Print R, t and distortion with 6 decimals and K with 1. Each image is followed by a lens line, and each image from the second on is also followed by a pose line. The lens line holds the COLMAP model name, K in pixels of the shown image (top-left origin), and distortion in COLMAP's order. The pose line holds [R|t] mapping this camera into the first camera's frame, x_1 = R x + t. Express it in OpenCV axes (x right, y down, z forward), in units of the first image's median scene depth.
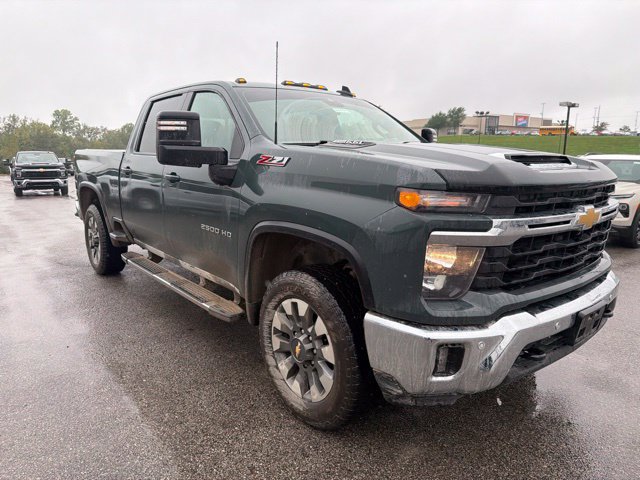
lens RADIAL K [[454.0, 0, 324.2], [0, 454.0, 237.8], [0, 0, 1]] dist [0.073415, -0.100742]
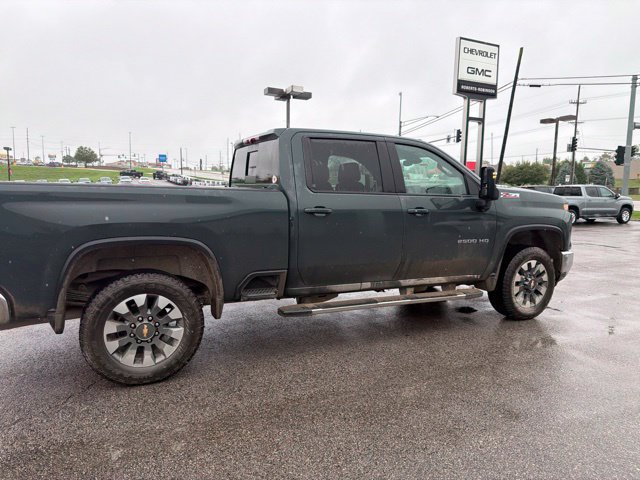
lens RADIAL K [[454.0, 0, 324.2], [0, 454.0, 237.8], [0, 0, 1]] dist [0.073415, -0.100742]
pose [[0.242232, -0.112817, 0.963637, -2.196246], [0.165687, 0.983437, 0.073486, -0.266422], [-0.955966, 0.141862, 0.256912, 1.281820]]
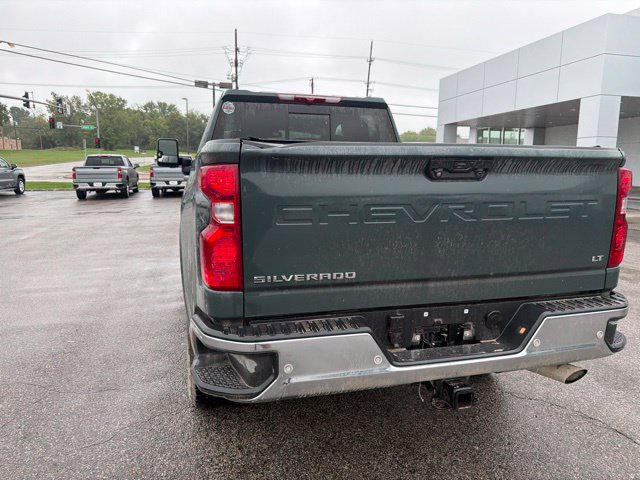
lens RADIAL K [[456.9, 0, 321.3], [0, 456.9, 237.6], [0, 0, 1]] dist [0.065526, -0.088886]
pose [[-0.912159, -0.079703, 0.402012, -1.162671], [0.058513, 0.945532, 0.320228, -0.610252], [-0.405638, 0.315622, -0.857812, 3.372348]]
